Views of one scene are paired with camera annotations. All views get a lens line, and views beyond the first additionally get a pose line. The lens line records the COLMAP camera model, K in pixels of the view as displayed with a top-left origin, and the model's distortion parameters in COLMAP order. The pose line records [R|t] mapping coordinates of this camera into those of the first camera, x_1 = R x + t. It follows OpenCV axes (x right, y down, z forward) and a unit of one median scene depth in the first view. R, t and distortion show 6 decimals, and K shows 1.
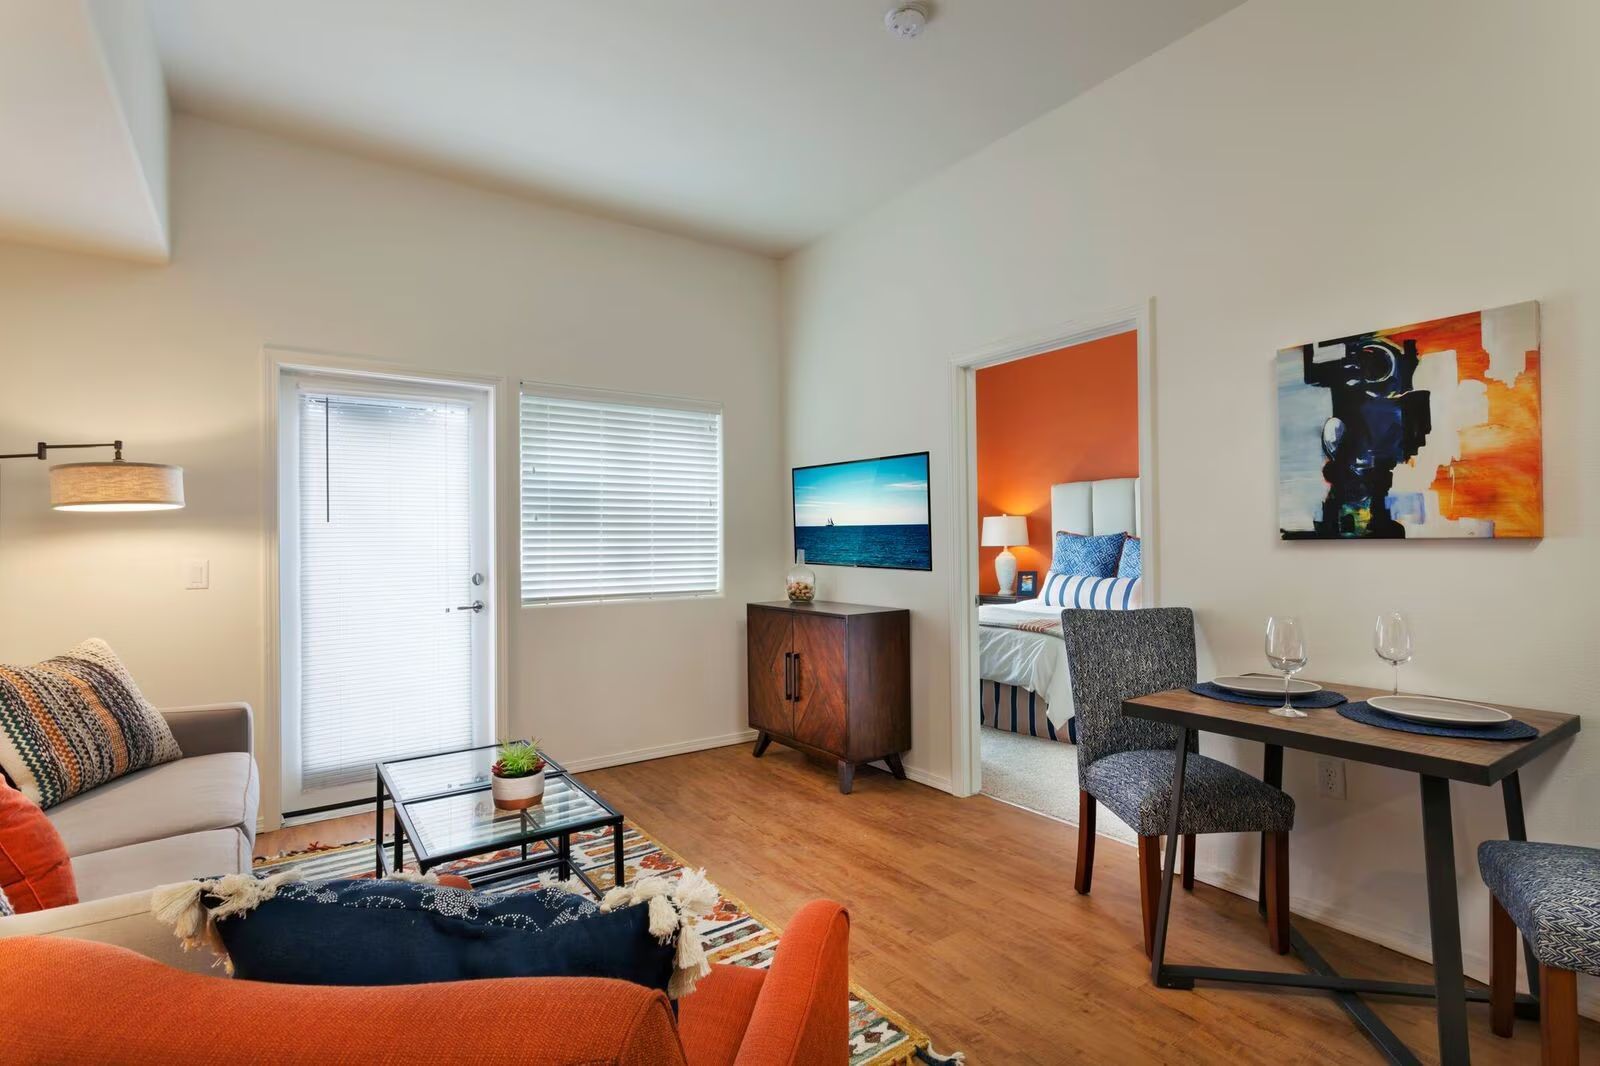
lens RADIAL K [[768.6, 0, 804.8], [0, 768.6, 536.8], [0, 0, 1]] dist [0.002387, 0.000746]
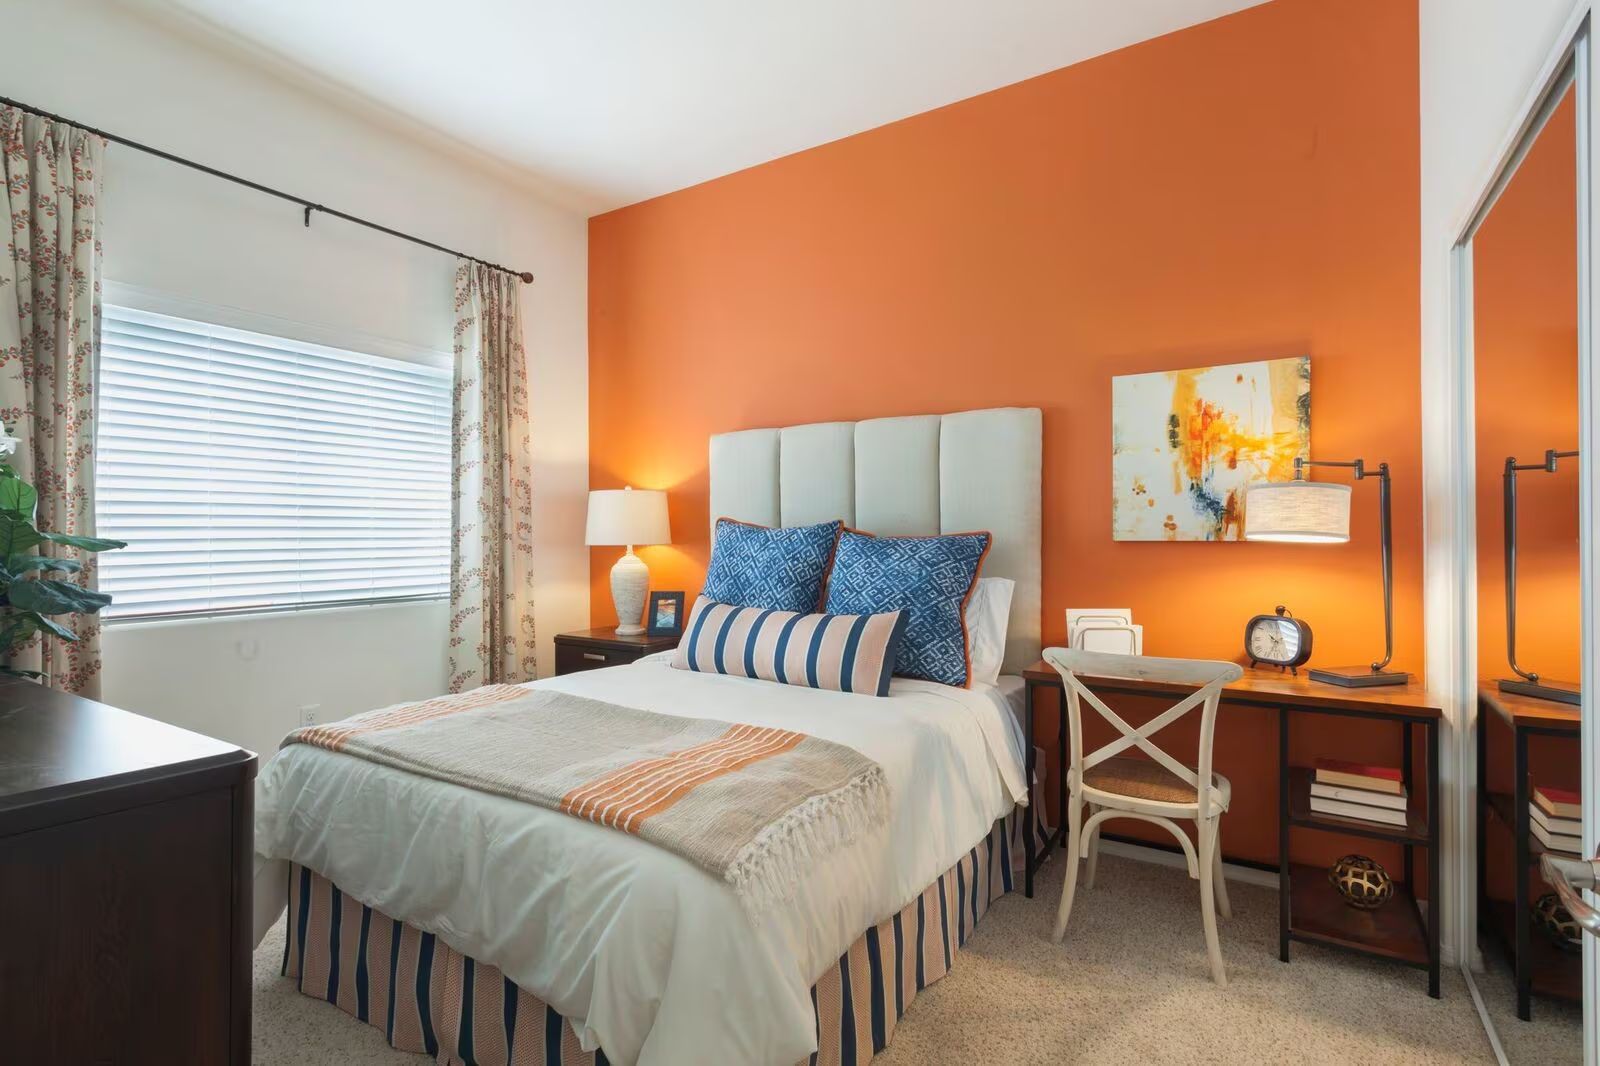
lens RADIAL K [[768.6, 0, 804.8], [0, 768.6, 536.8], [0, 0, 1]] dist [0.002387, 0.000746]
pose [[0.921419, 0.005817, 0.388527, 0.186489], [-0.010074, 0.999909, 0.008919, 0.000359], [-0.388440, -0.012133, 0.921394, 0.512103]]
